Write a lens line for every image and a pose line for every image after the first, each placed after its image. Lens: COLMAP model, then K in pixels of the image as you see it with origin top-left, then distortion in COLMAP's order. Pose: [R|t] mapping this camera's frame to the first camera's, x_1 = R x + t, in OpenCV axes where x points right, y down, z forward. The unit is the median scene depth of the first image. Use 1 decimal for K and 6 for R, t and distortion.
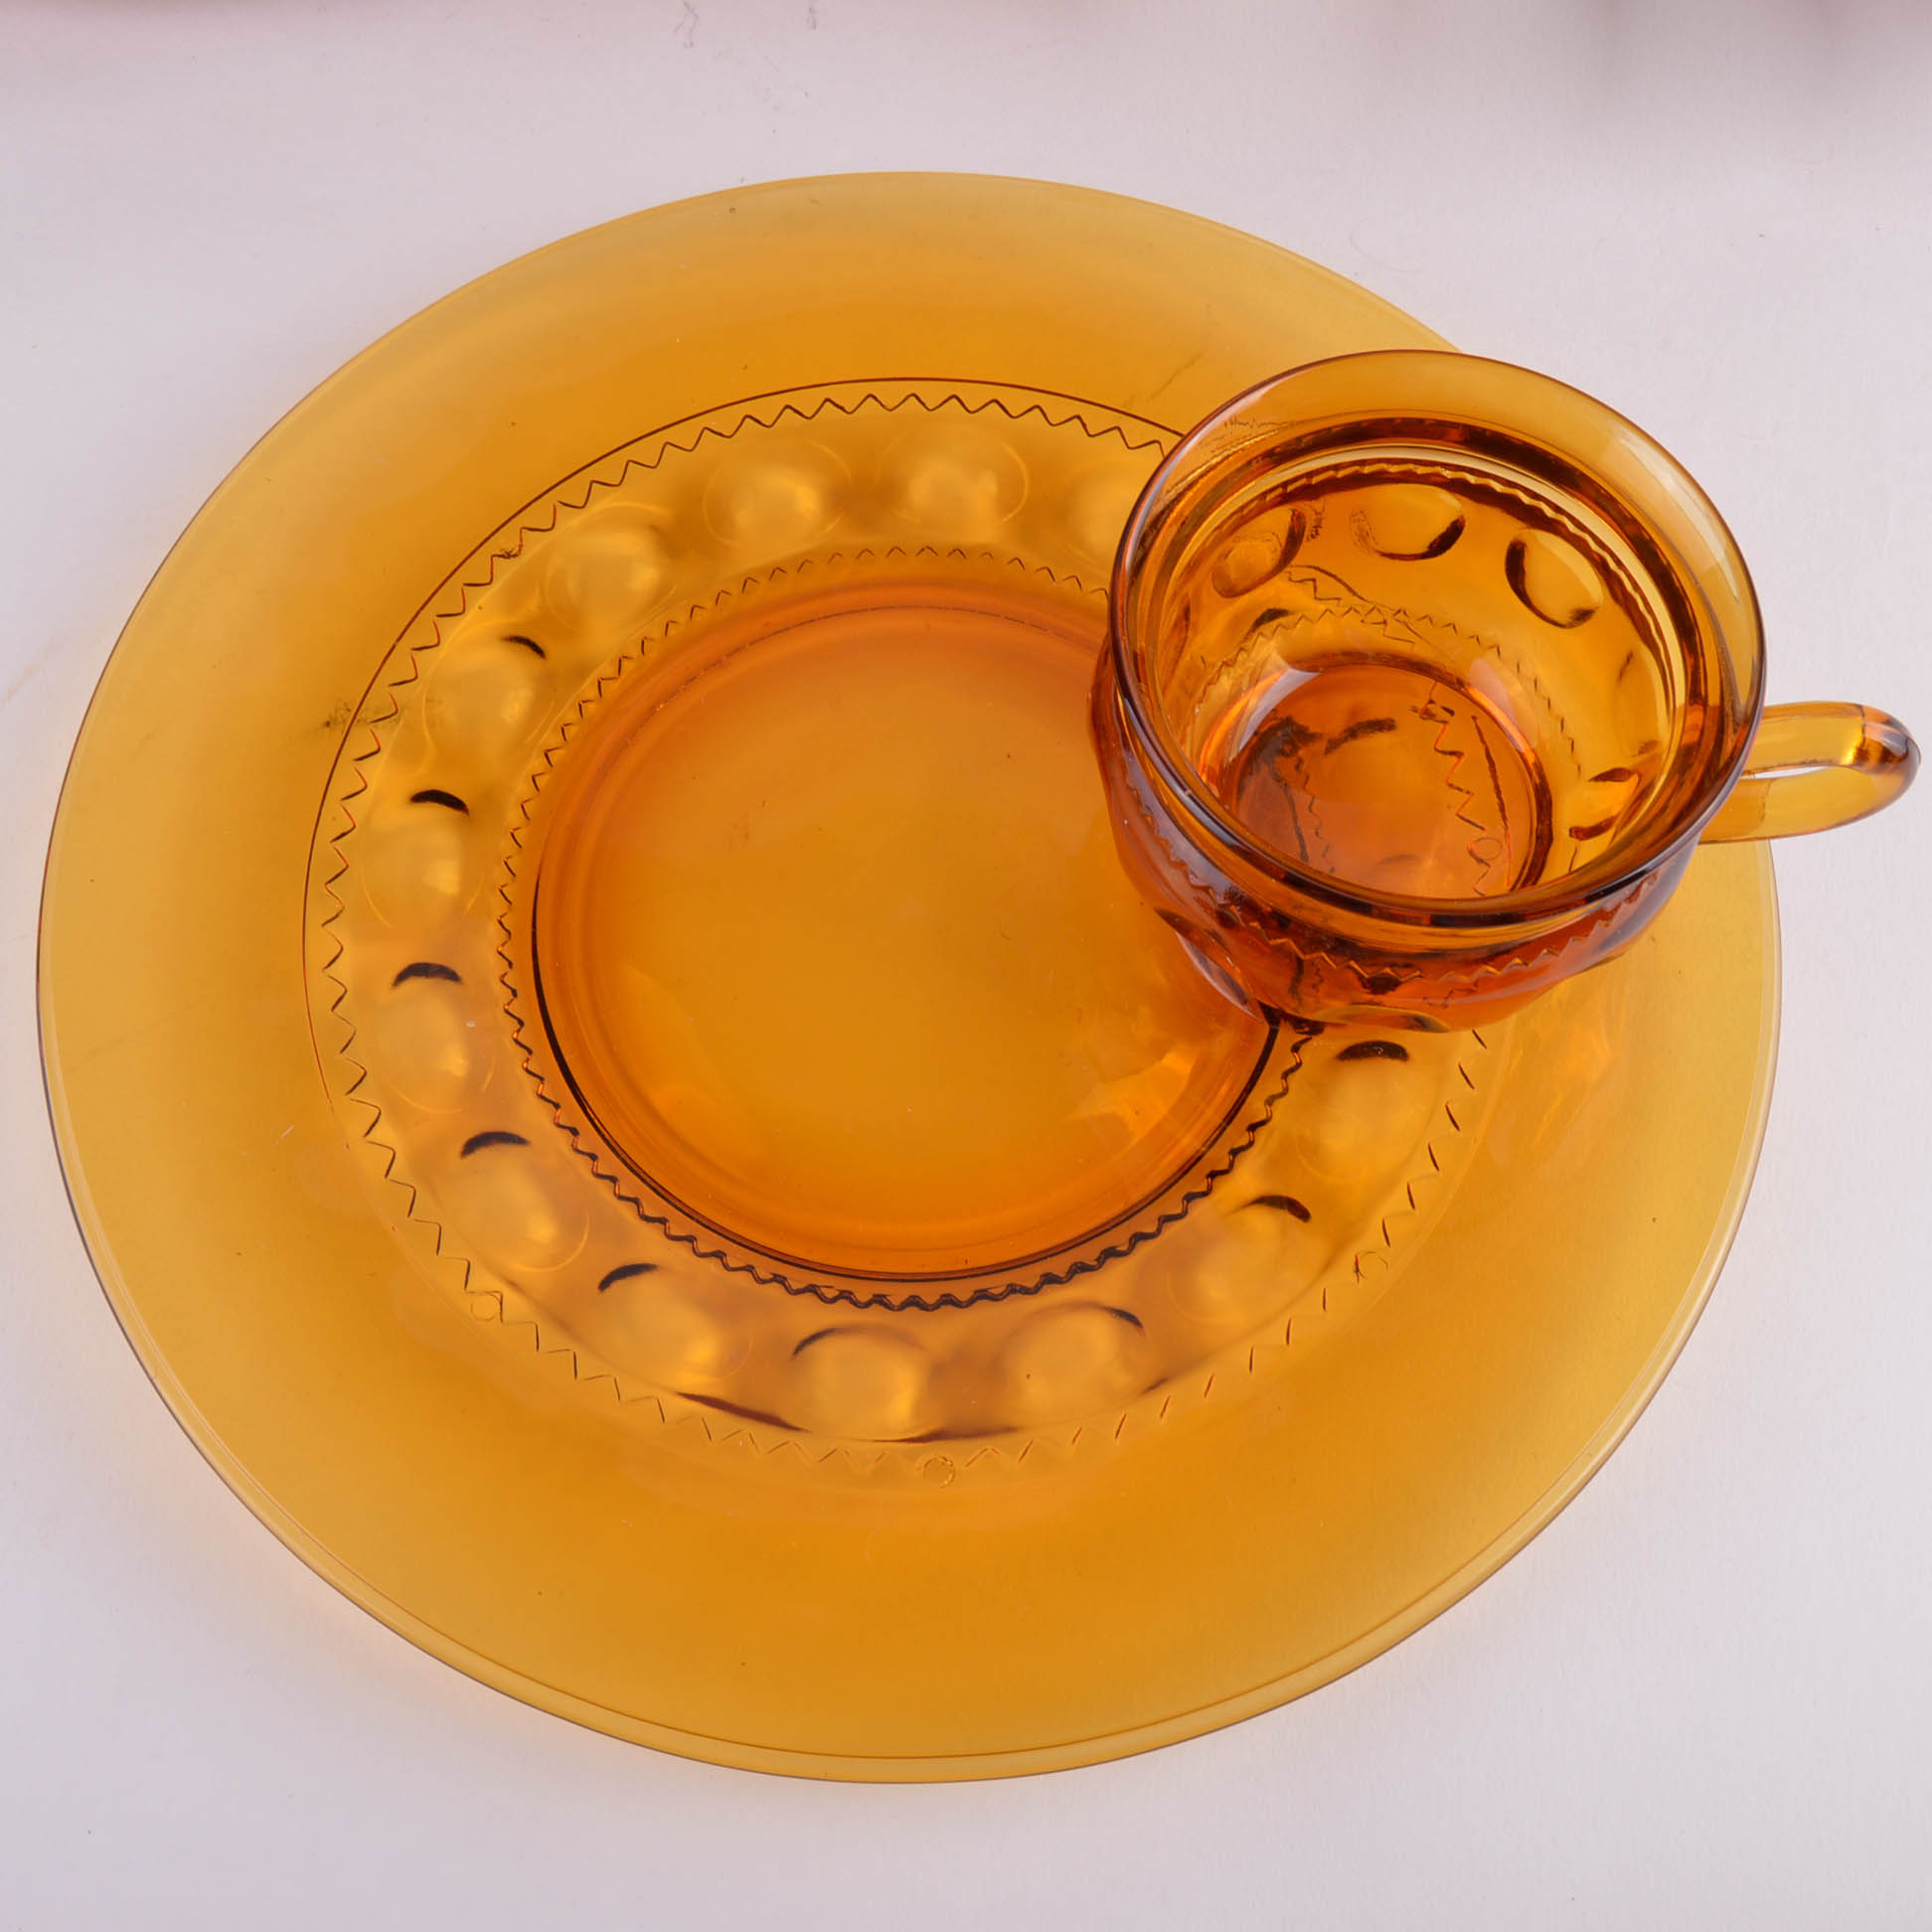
lens RADIAL K [[2611.2, 0, 966.0], [0, 2611.2, 966.0], [0, 0, 1]] dist [-0.052051, -0.015672]
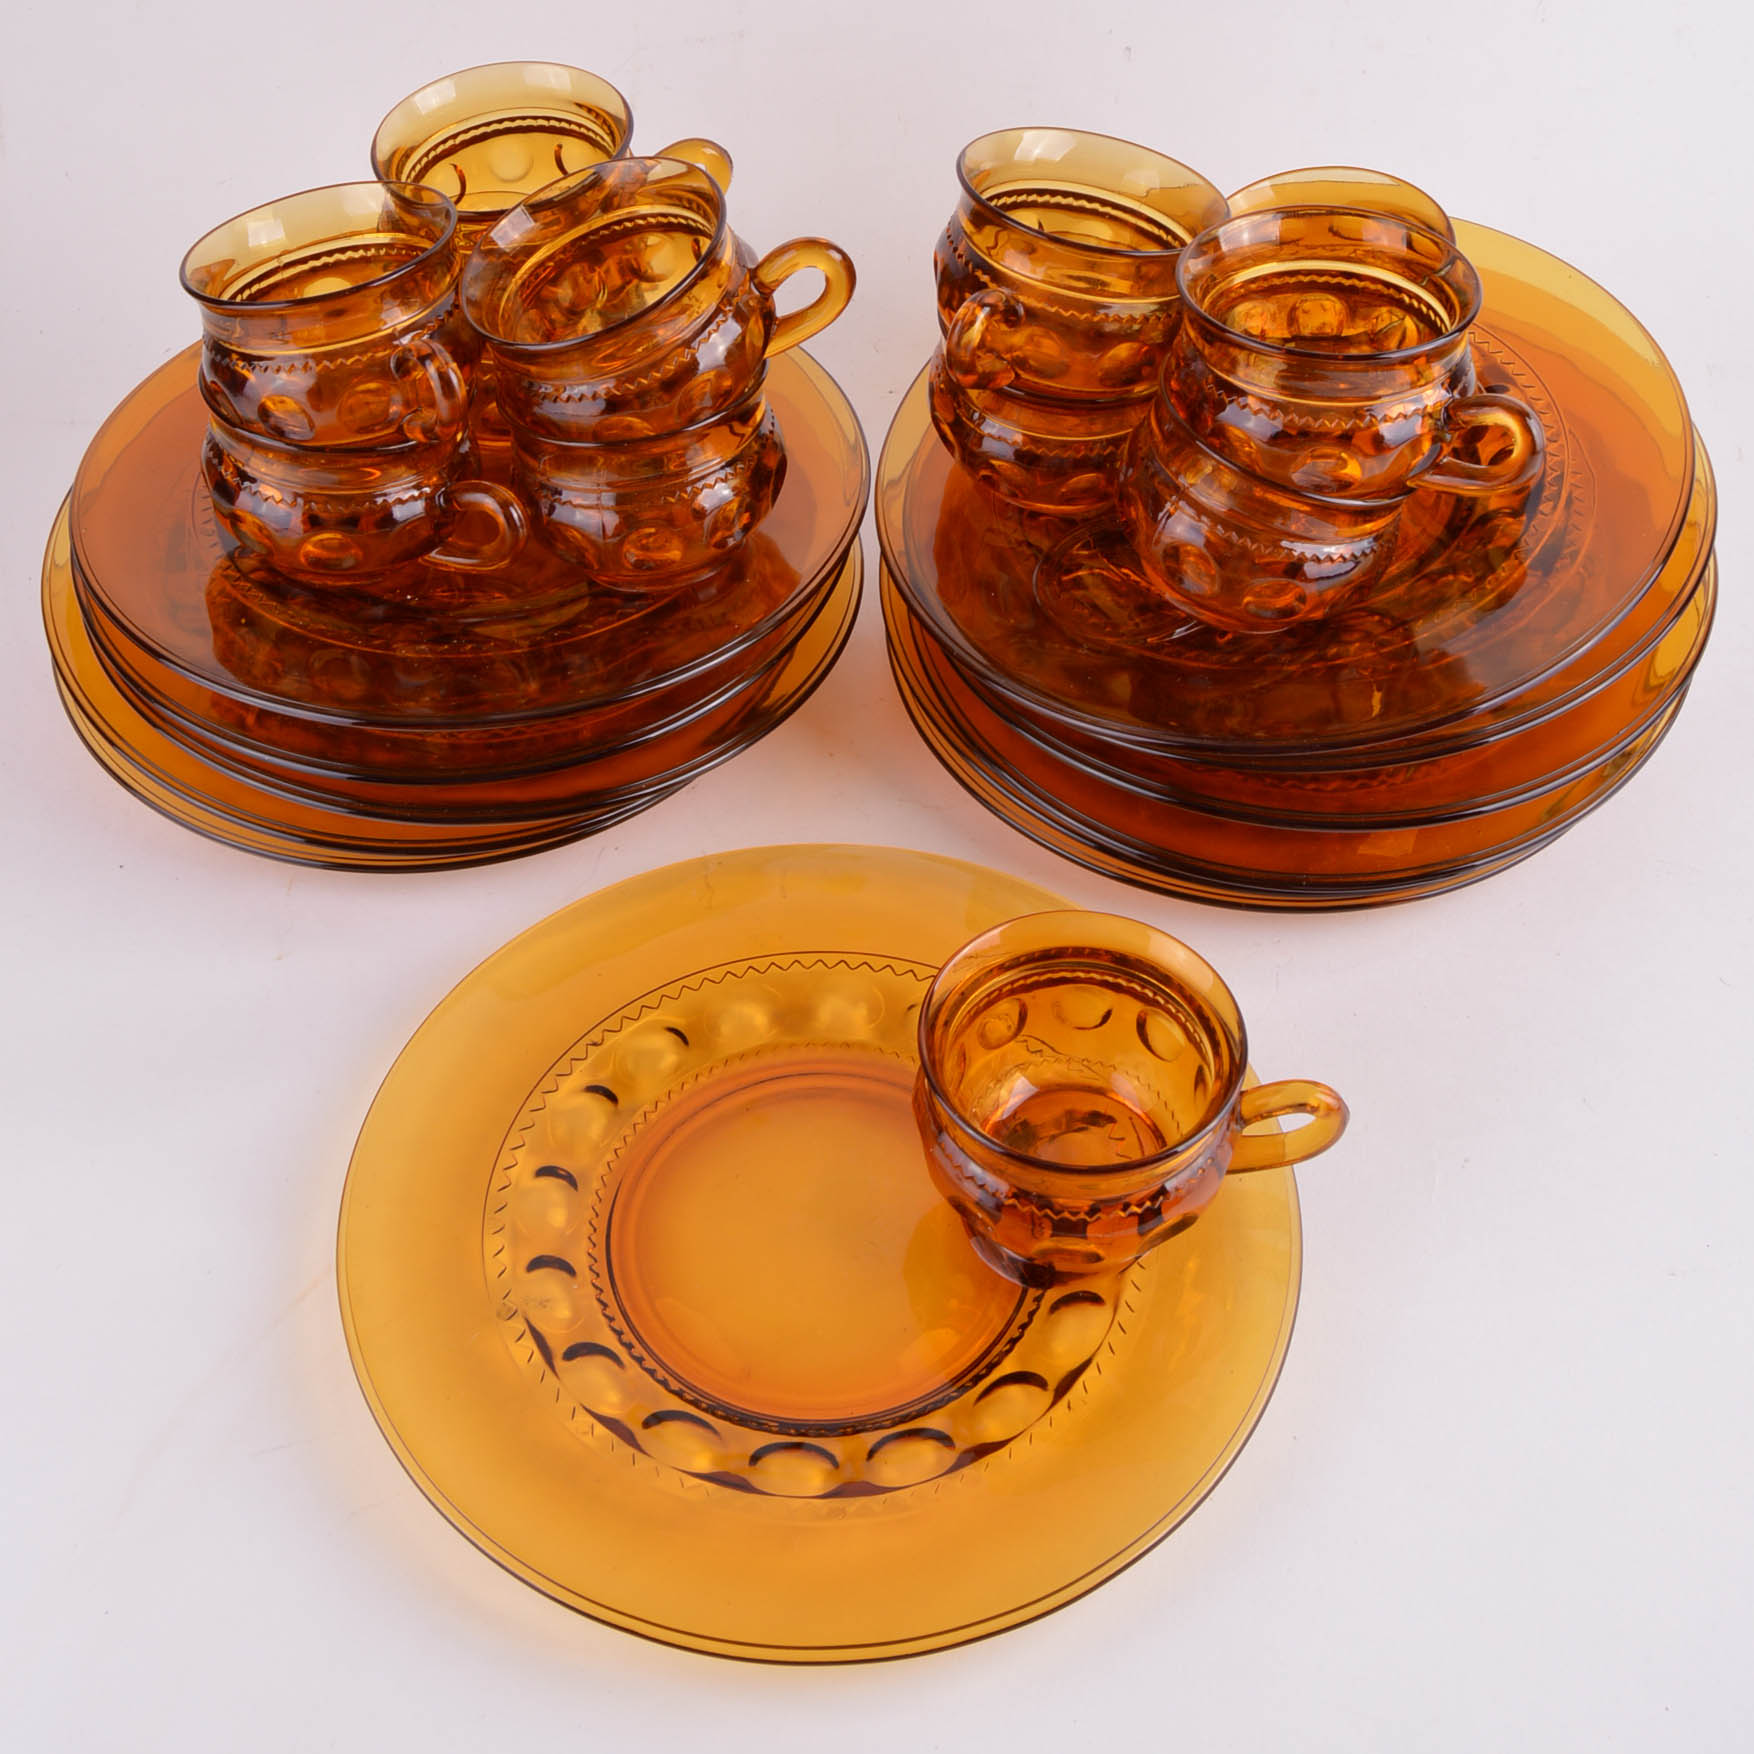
lens RADIAL K [[2370.6, 0, 877.0], [0, 2370.6, 877.0], [0, 0, 1]] dist [-0.052051, -0.015672]
pose [[0.999911, -0.013165, -0.002312, 0.025736], [0.011736, 0.947502, -0.319533, 0.271653], [0.006397, 0.319477, 0.947572, -0.619547]]
